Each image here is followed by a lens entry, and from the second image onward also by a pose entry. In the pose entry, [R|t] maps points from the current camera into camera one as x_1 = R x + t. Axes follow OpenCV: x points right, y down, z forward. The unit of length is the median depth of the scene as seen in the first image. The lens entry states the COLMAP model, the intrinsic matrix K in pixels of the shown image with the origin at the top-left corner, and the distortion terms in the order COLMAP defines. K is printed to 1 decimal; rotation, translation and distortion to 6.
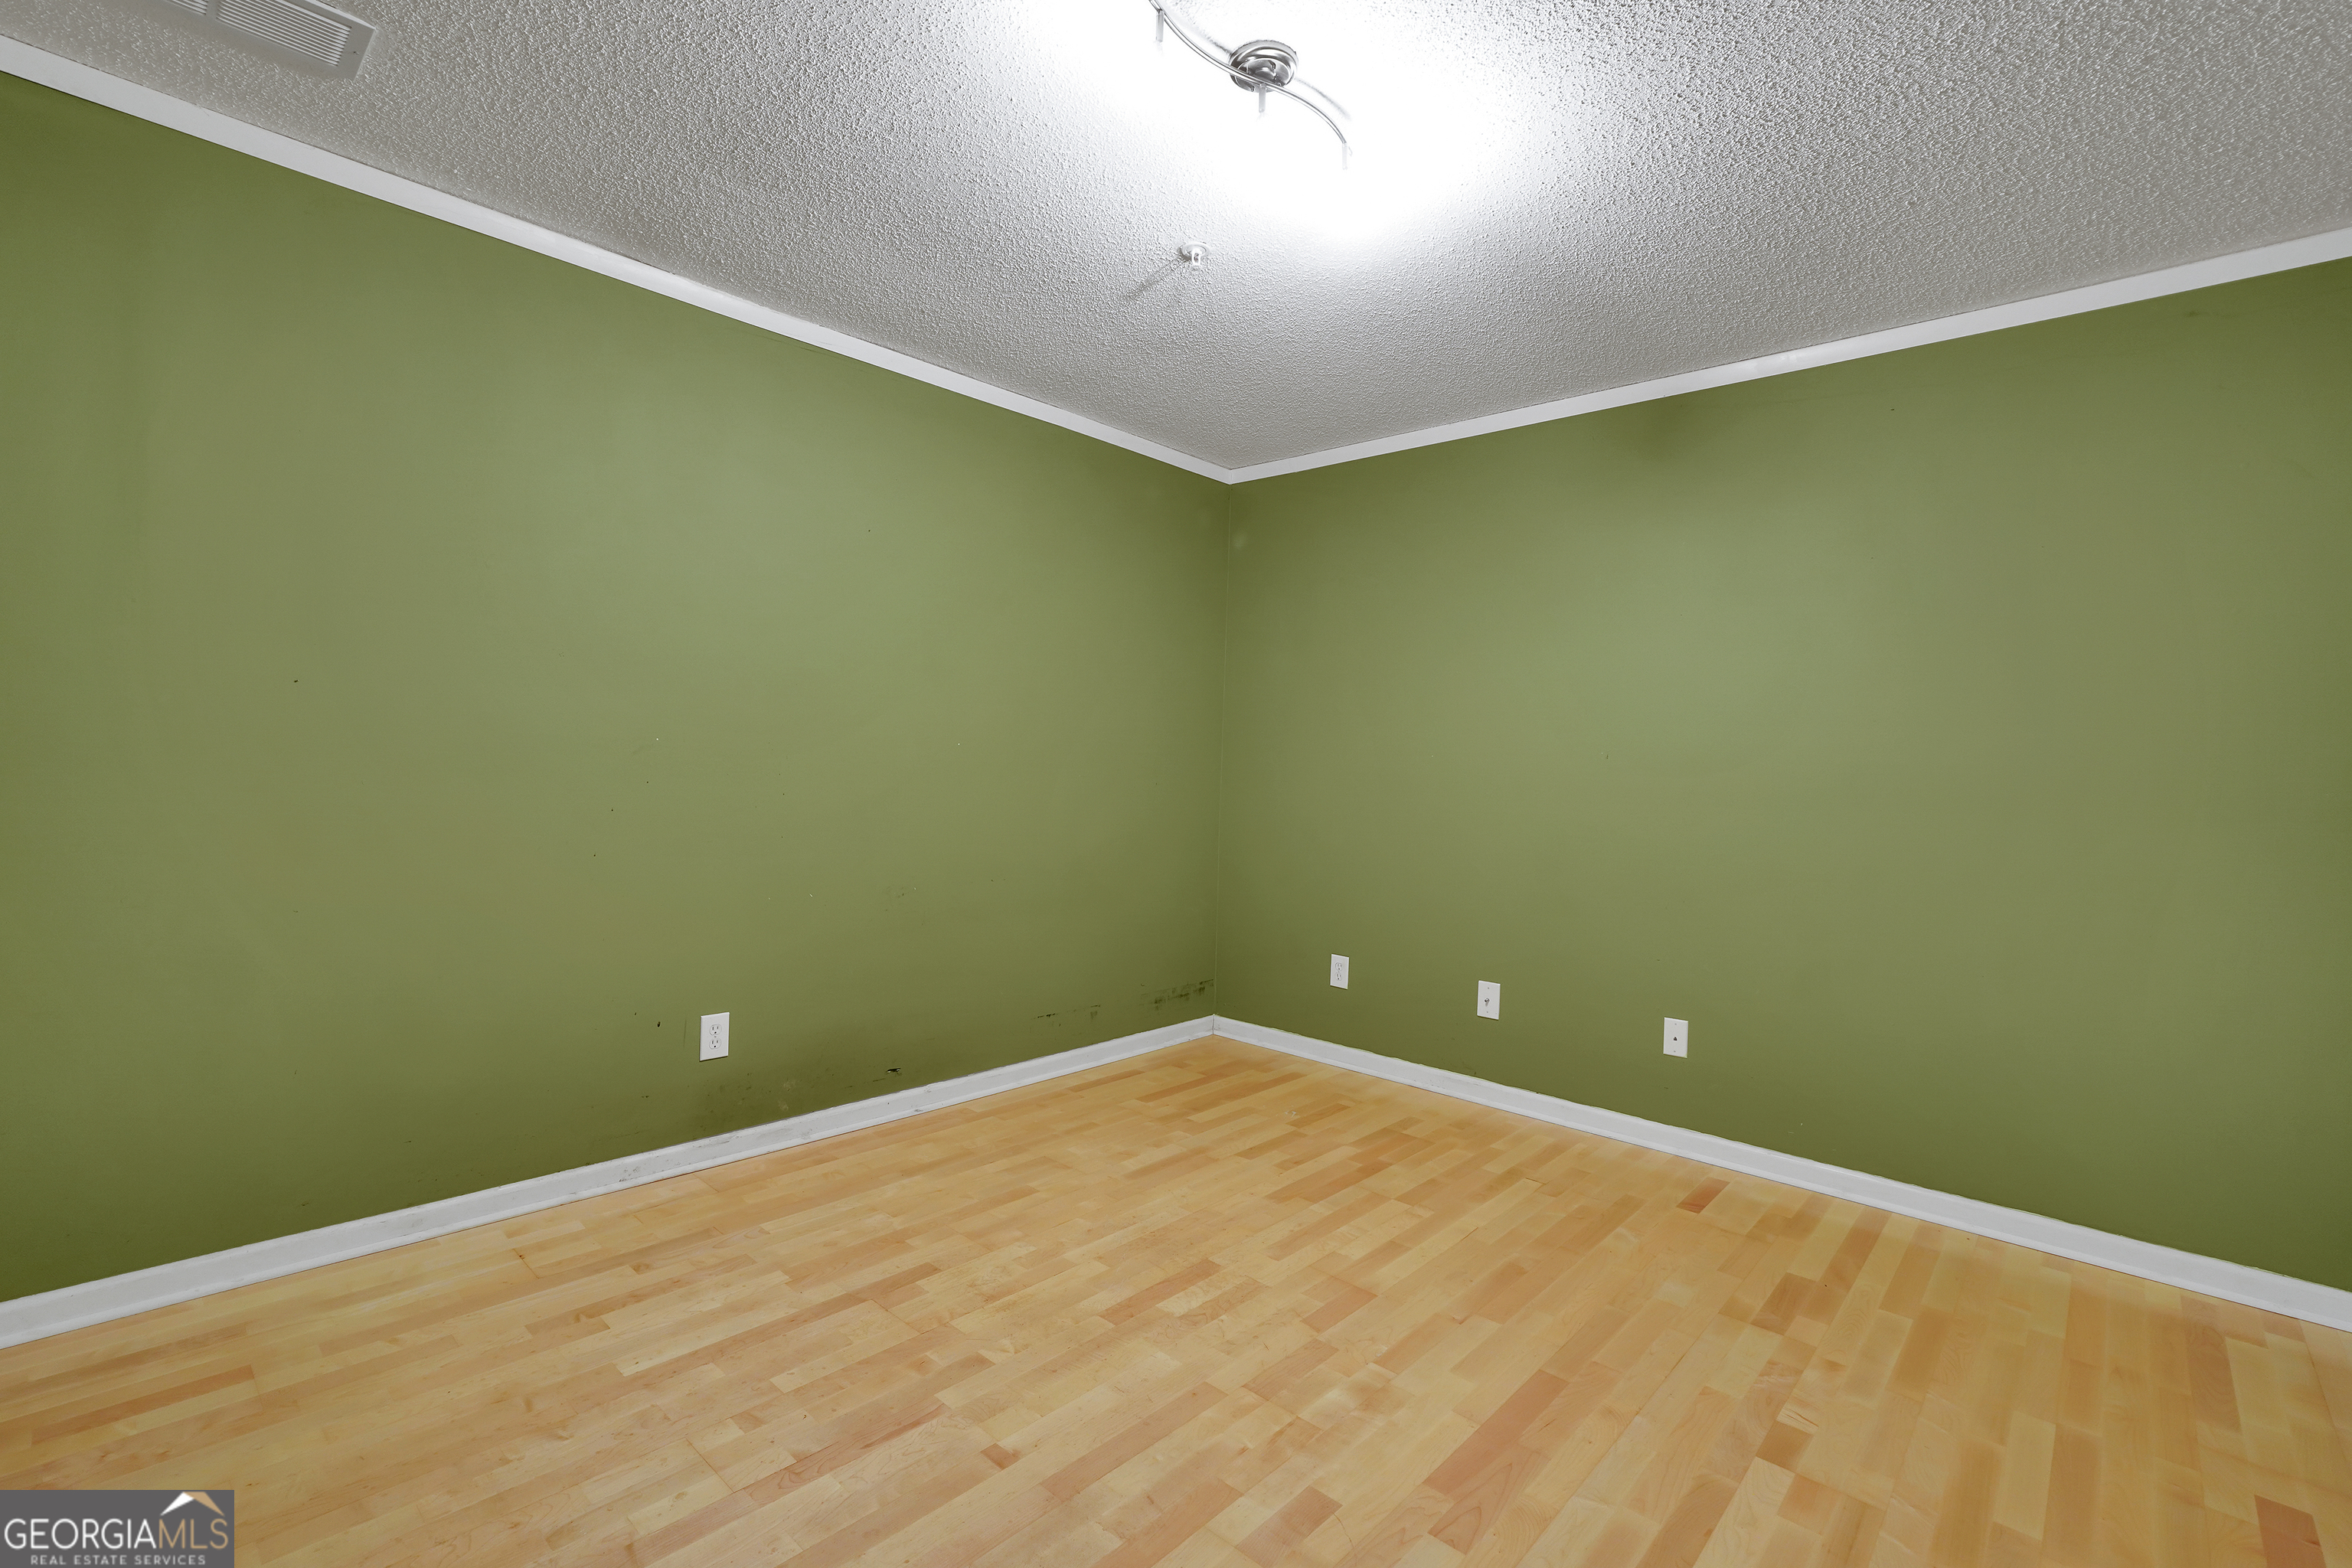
lens RADIAL K [[1005.1, 0, 1162.3], [0, 1005.1, 763.4], [0, 0, 1]] dist [-0.019510, 0.006216]
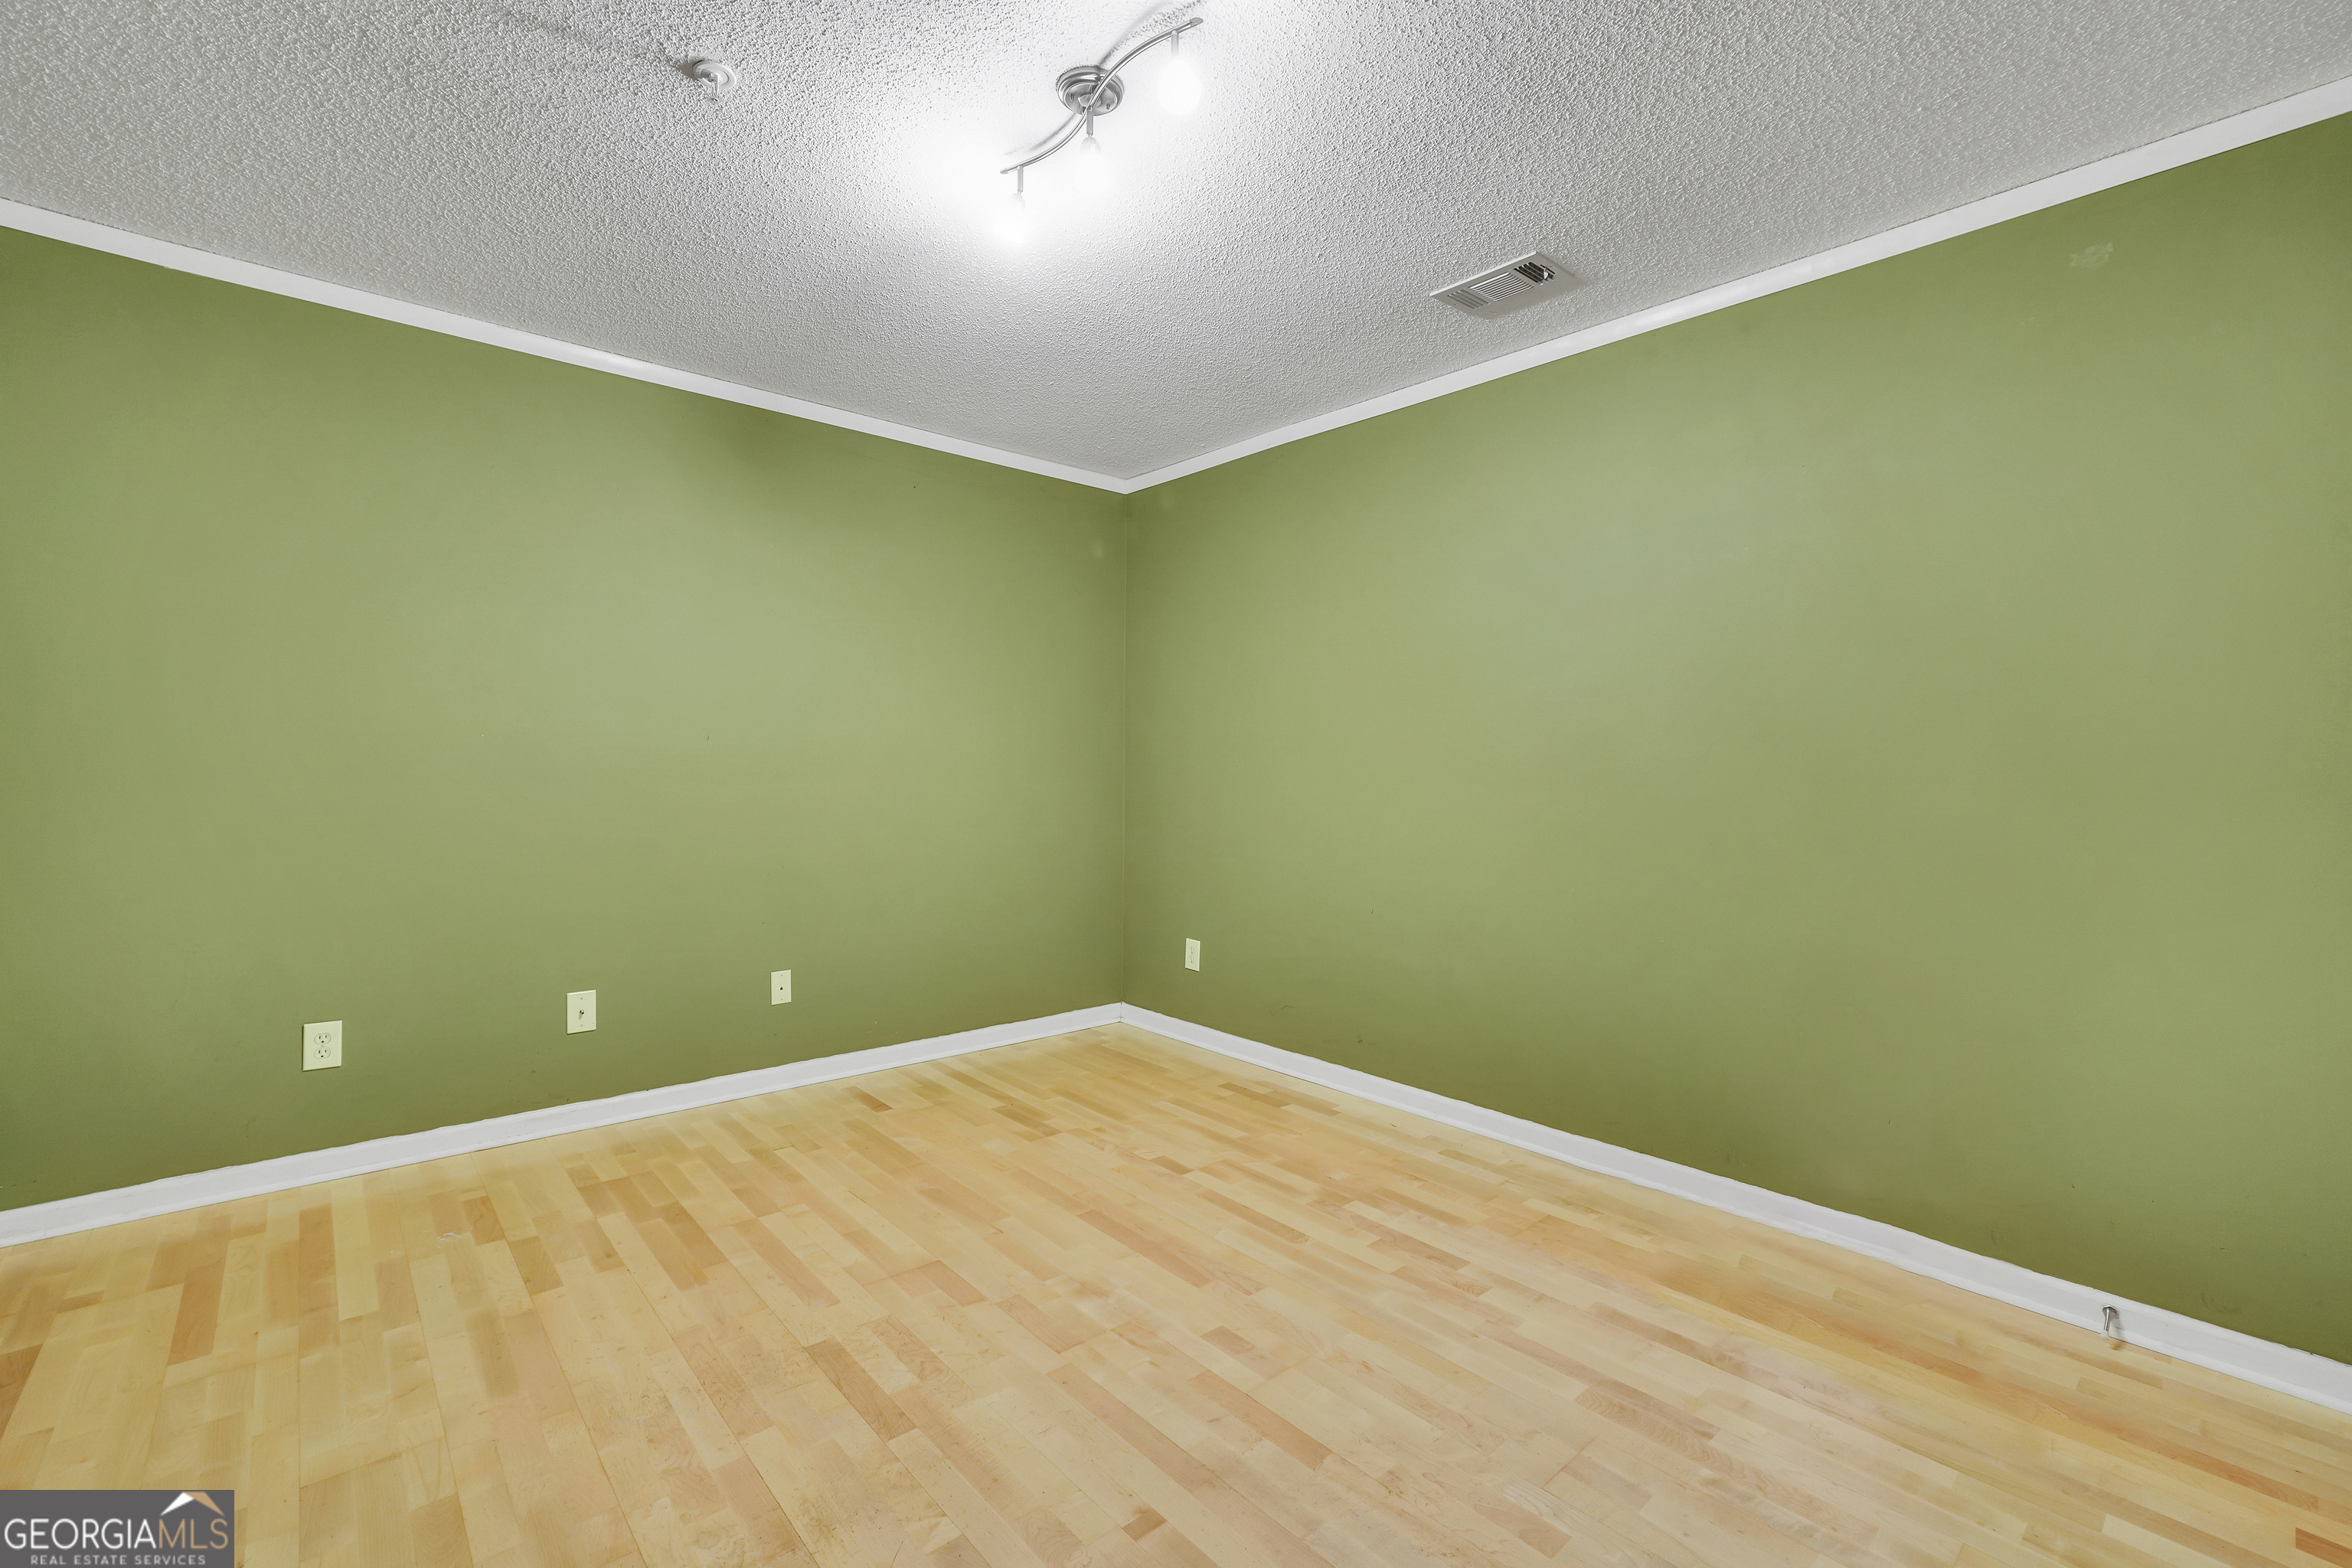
lens RADIAL K [[1005.1, 0, 1162.3], [0, 1005.1, 763.4], [0, 0, 1]] dist [-0.019510, 0.006216]
pose [[0.112483, -0.028610, 0.993242, -0.647328], [-0.007879, 0.999528, 0.029683, -0.008318], [-0.993622, -0.011164, 0.112205, 0.560279]]
